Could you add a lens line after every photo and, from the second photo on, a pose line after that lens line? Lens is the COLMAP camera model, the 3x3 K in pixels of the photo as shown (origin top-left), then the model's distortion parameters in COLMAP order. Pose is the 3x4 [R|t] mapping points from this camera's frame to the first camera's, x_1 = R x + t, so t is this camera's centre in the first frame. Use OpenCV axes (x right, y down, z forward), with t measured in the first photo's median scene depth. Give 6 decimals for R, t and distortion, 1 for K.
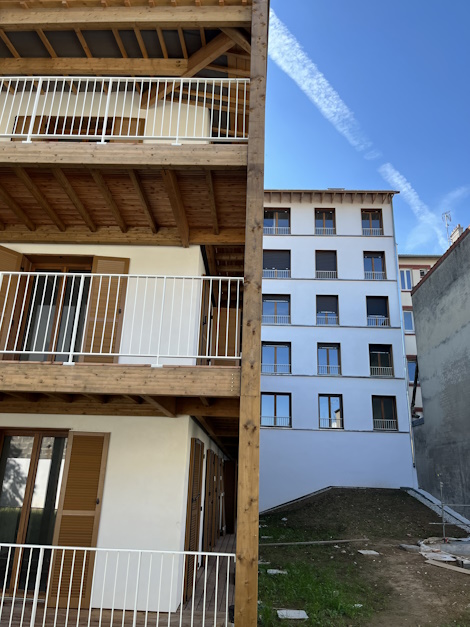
lens RADIAL K [[460.4, 0, 235.0], [0, 460.4, 313.5], [0, 0, 1]] dist [-0.000341, -0.000600]
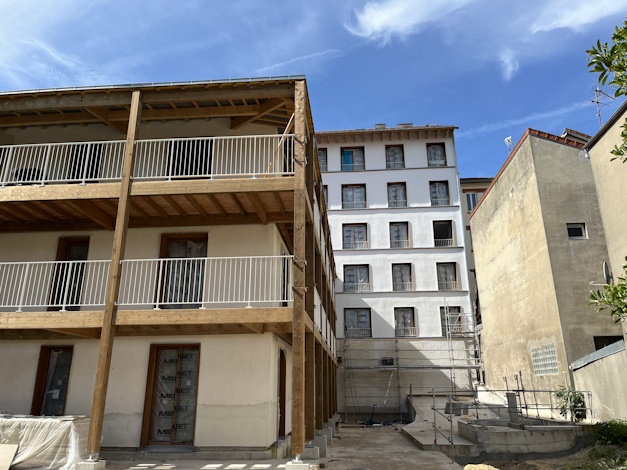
lens RADIAL K [[460.4, 0, 313.5], [0, 460.4, 235.0], [0, 0, 1]] dist [-0.000341, -0.000600]
pose [[0.997615, -0.049338, -0.048262, 0.038757], [0.050427, 0.998494, 0.021620, -0.040680], [0.047123, -0.024002, 0.998601, -0.166086]]
